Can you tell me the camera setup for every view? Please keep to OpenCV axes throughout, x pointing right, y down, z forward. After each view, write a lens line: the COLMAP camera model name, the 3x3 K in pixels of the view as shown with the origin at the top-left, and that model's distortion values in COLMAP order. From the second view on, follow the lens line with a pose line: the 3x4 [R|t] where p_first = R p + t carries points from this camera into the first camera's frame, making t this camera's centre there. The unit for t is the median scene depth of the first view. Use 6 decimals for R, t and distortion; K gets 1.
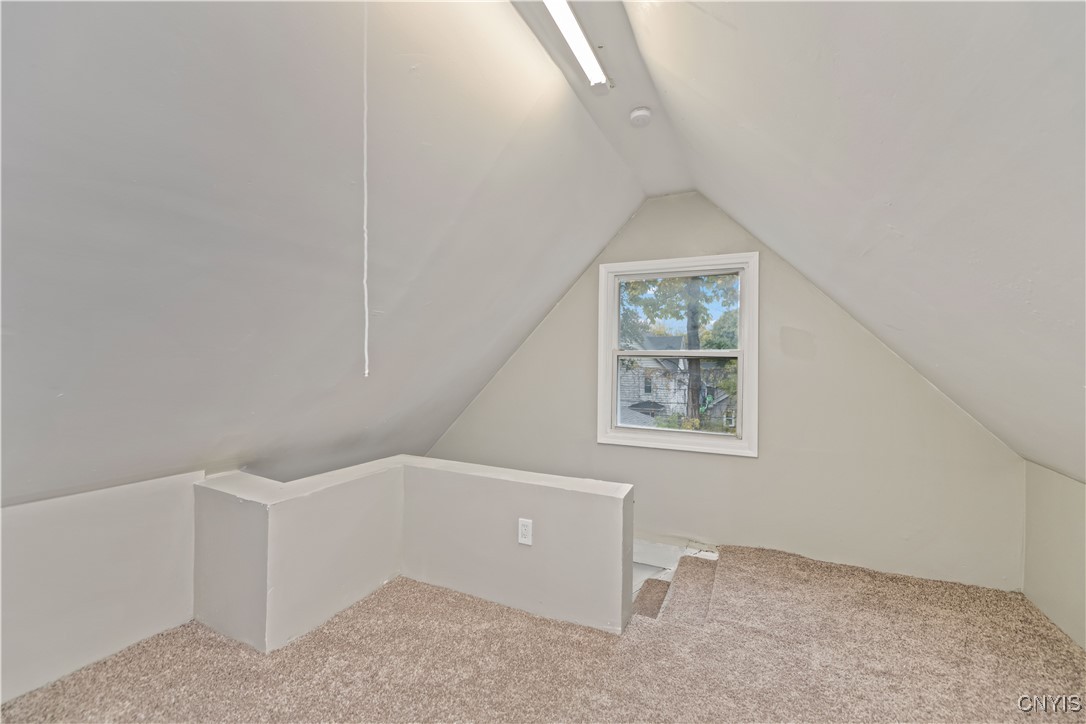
lens RADIAL K [[439.5, 0, 536.8], [0, 439.5, 359.4], [0, 0, 1]] dist [-0.007299, -0.000835]
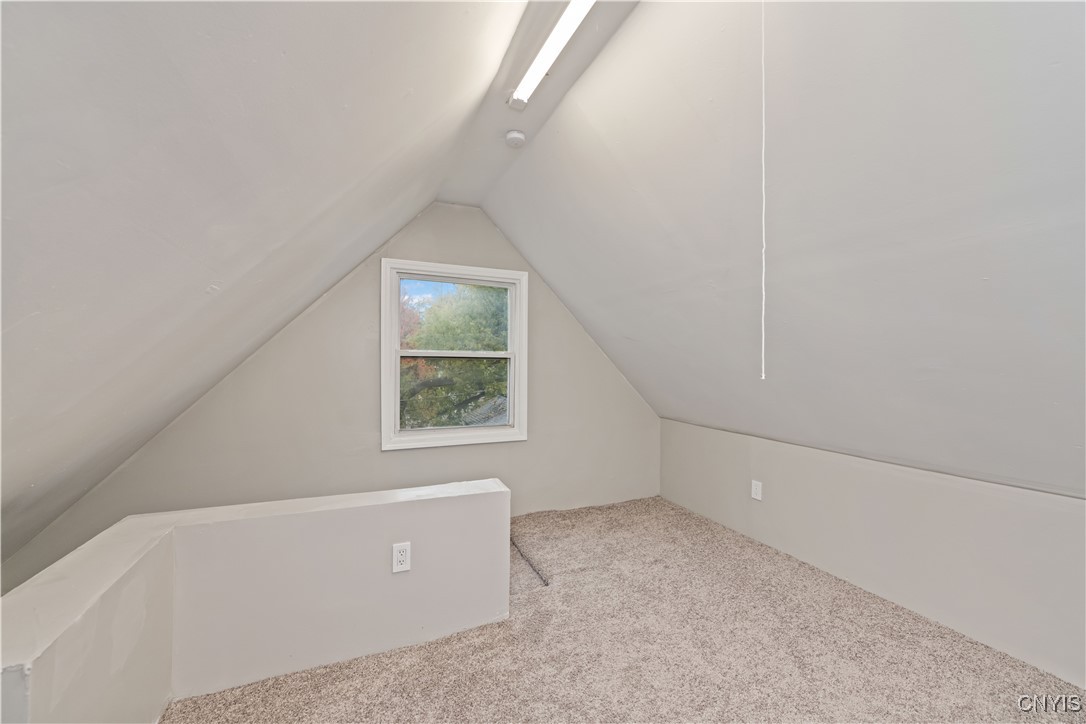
lens RADIAL K [[439.5, 0, 535.4], [0, 439.5, 361.2], [0, 0, 1]] dist [-0.007299, -0.000835]
pose [[0.661007, -0.005940, 0.750356, -0.489805], [0.002048, 0.999979, 0.006112, -0.005105], [-0.750377, -0.002503, 0.661005, 0.212547]]
